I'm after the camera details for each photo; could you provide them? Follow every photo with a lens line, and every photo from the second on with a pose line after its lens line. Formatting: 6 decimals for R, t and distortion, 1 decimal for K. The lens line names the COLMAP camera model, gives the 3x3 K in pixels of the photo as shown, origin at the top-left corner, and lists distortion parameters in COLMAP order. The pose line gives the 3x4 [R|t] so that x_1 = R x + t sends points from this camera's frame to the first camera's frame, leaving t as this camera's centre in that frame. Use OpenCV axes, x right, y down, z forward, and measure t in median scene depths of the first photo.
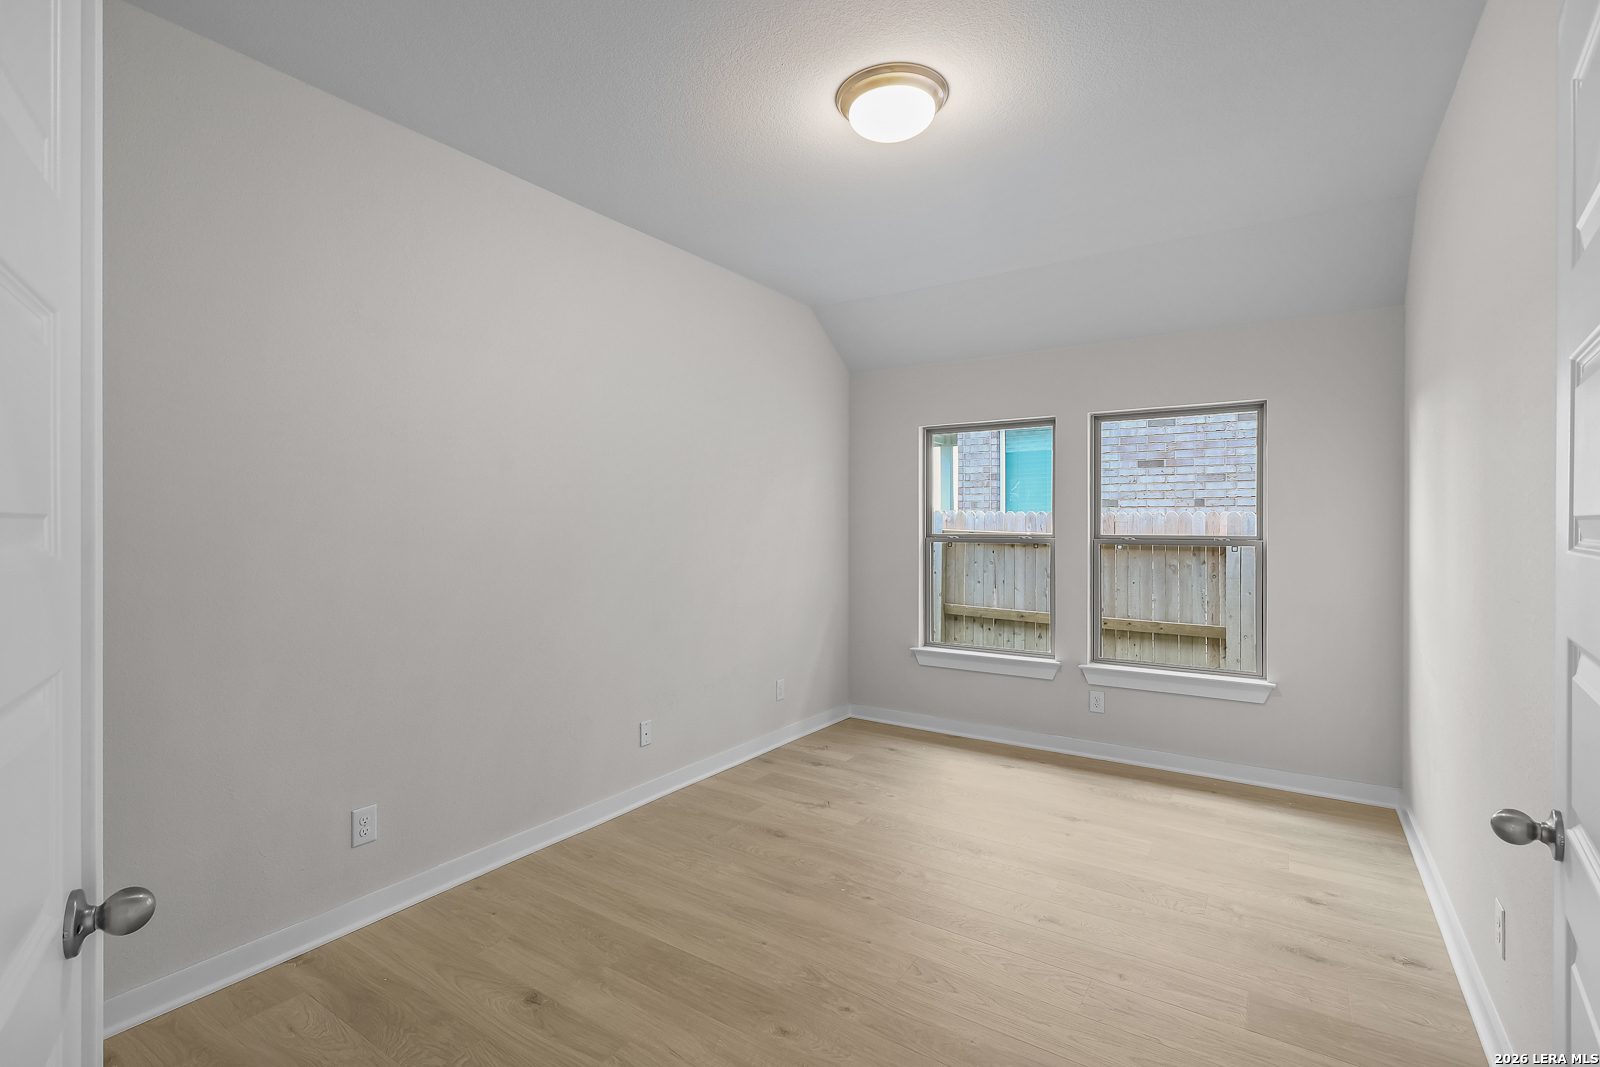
lens RADIAL K [[736.8, 0, 798.3], [0, 736.8, 526.5], [0, 0, 1]] dist [-0.004973, 0.002417]
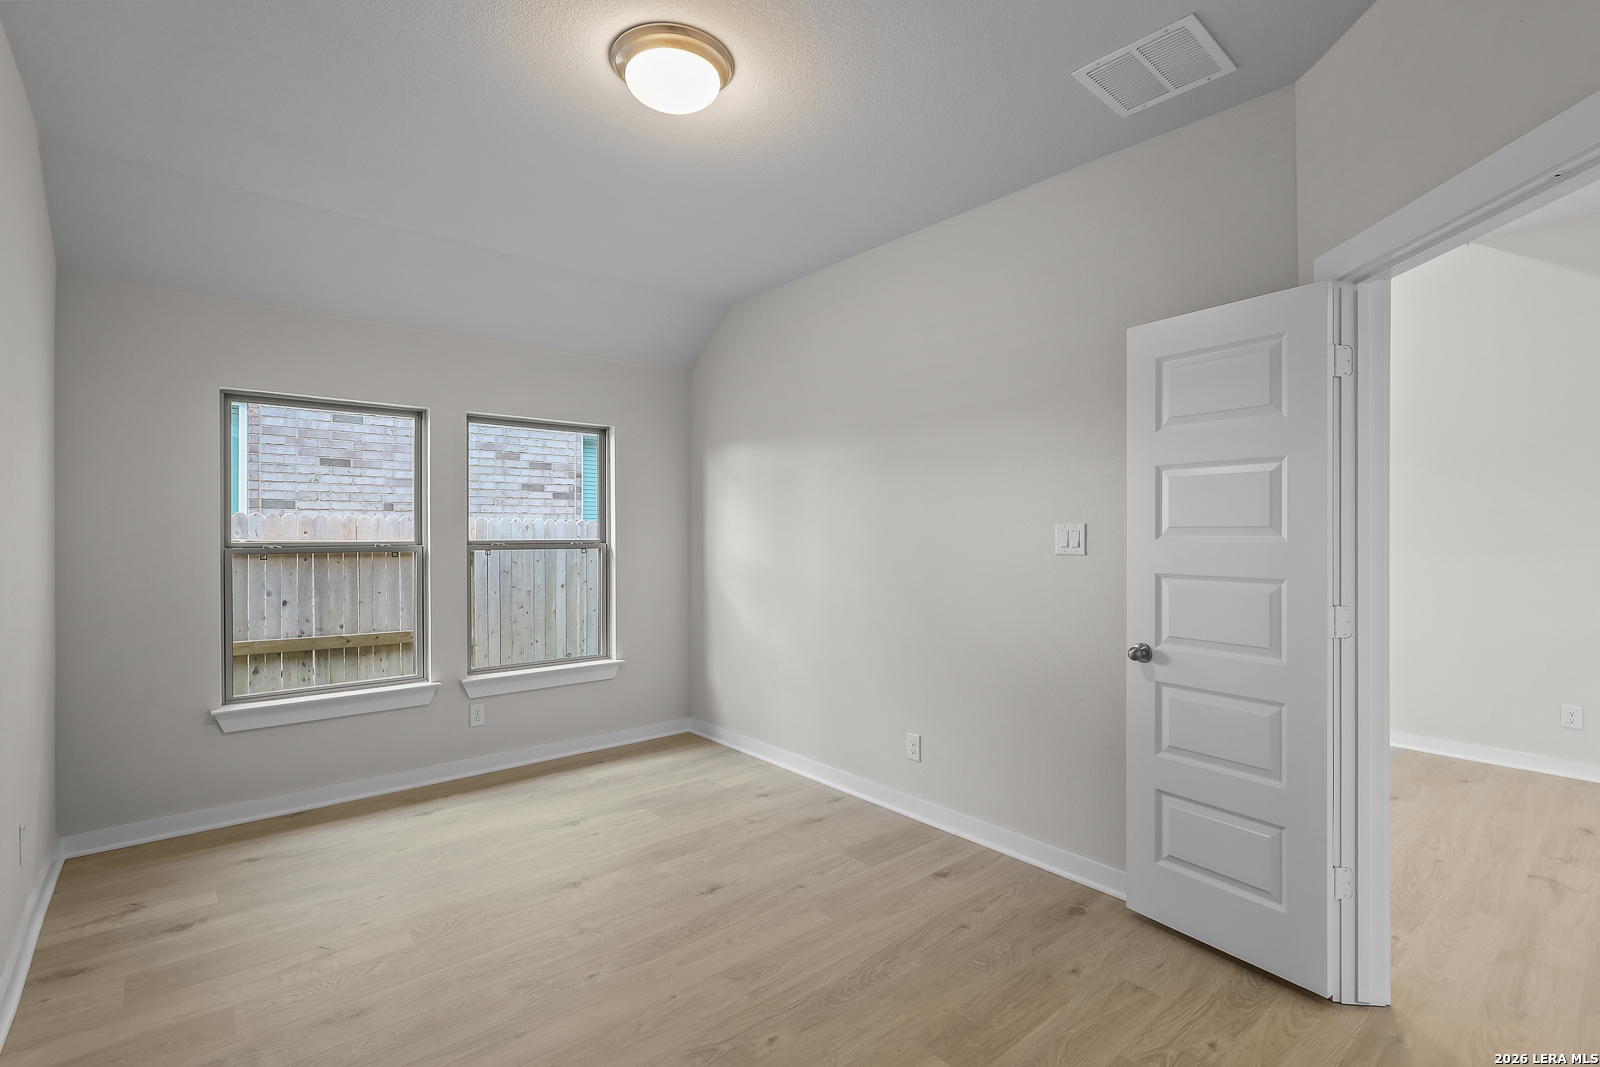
lens RADIAL K [[736.8, 0, 797.2], [0, 736.8, 533.4], [0, 0, 1]] dist [-0.004973, 0.002417]
pose [[0.268466, -0.004371, 0.963279, -0.266715], [0.000253, 0.999990, 0.004467, -0.001696], [-0.963289, -0.000955, 0.268464, 0.225793]]
